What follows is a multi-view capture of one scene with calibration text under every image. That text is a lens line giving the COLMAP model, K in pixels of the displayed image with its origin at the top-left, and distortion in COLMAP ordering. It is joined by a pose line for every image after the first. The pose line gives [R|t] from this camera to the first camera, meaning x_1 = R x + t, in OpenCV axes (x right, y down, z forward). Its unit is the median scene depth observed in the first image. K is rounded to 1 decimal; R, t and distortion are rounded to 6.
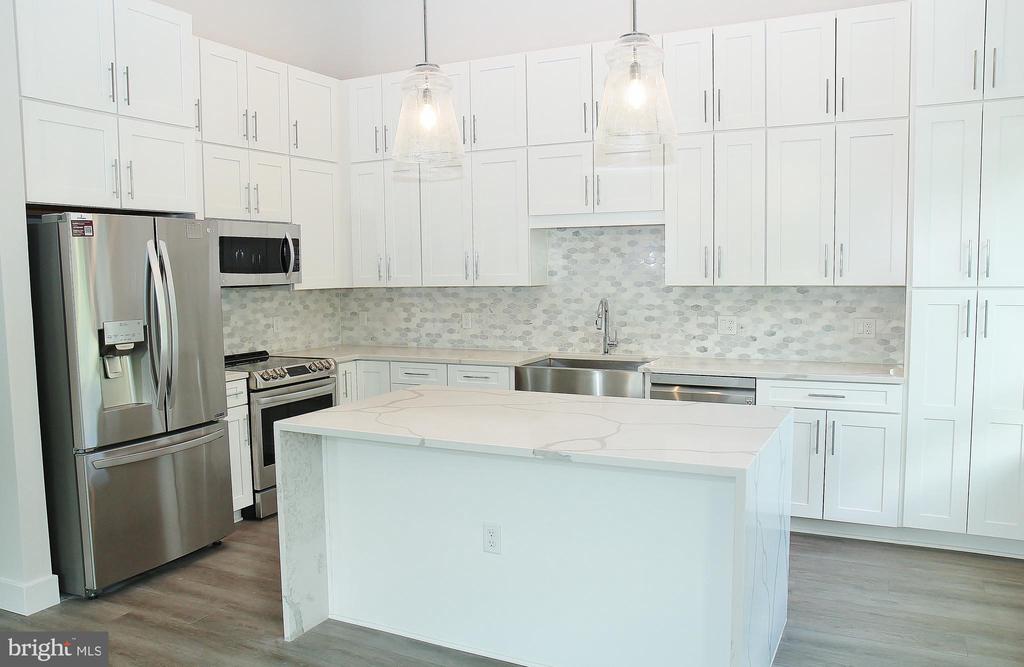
lens RADIAL K [[803.9, 0, 509.7], [0, 803.9, 346.6], [0, 0, 1]] dist [-0.116891, 0.112413]
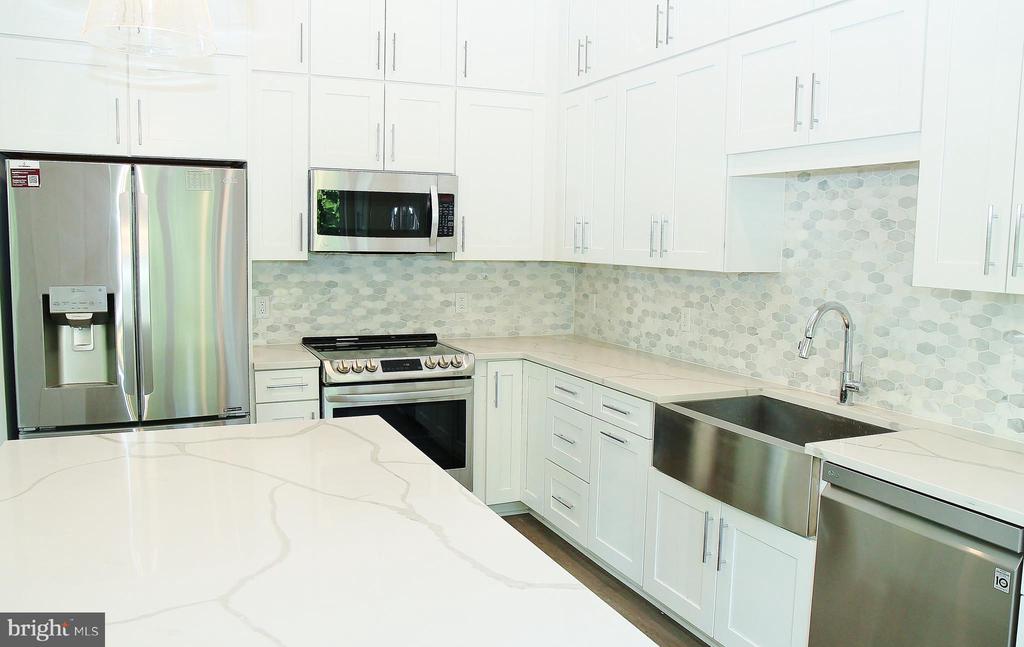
lens RADIAL K [[842.5, 0, 512.0], [0, 842.5, 323.5], [0, 0, 1]] dist [-0.029173, 0.003984]
pose [[0.763367, 0.093233, -0.639201, 0.310821], [-0.088788, 0.995281, 0.039136, -0.047697], [0.639834, 0.026879, 0.768043, 0.411268]]
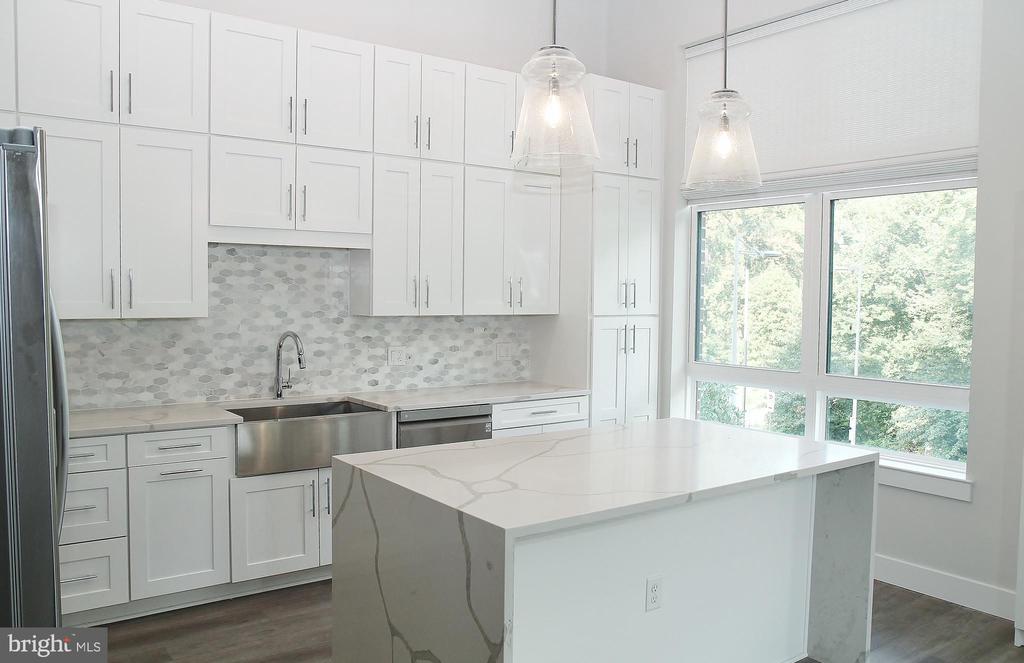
lens RADIAL K [[804.6, 0, 512.0], [0, 804.6, 331.5], [0, 0, 1]] dist [-0.079318, 0.004231]
pose [[0.456965, -0.020899, 0.889239, -0.507777], [0.069066, 0.997539, -0.012048, -0.033312], [-0.886799, 0.066922, 0.457284, 0.402108]]
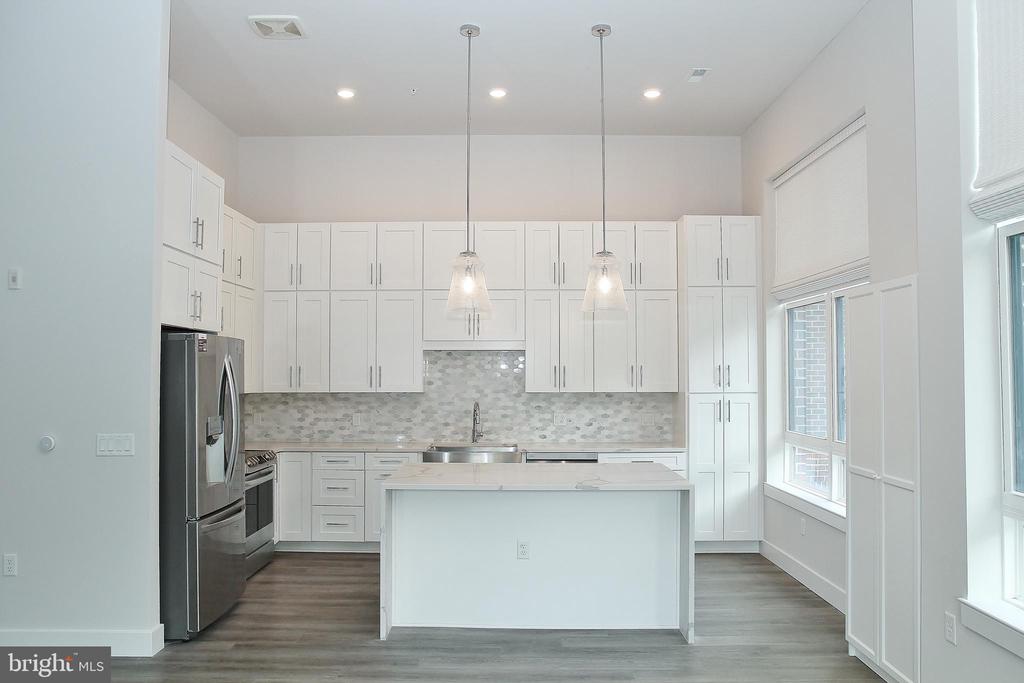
lens RADIAL K [[790.0, 0, 512.0], [0, 790.0, 341.5], [0, 0, 1]] dist [-0.105378, 0.003389]
pose [[0.896969, 0.031695, 0.440955, -0.422602], [0.030681, 0.990559, -0.133609, 0.020756], [-0.441027, 0.133372, 0.887529, -0.245749]]
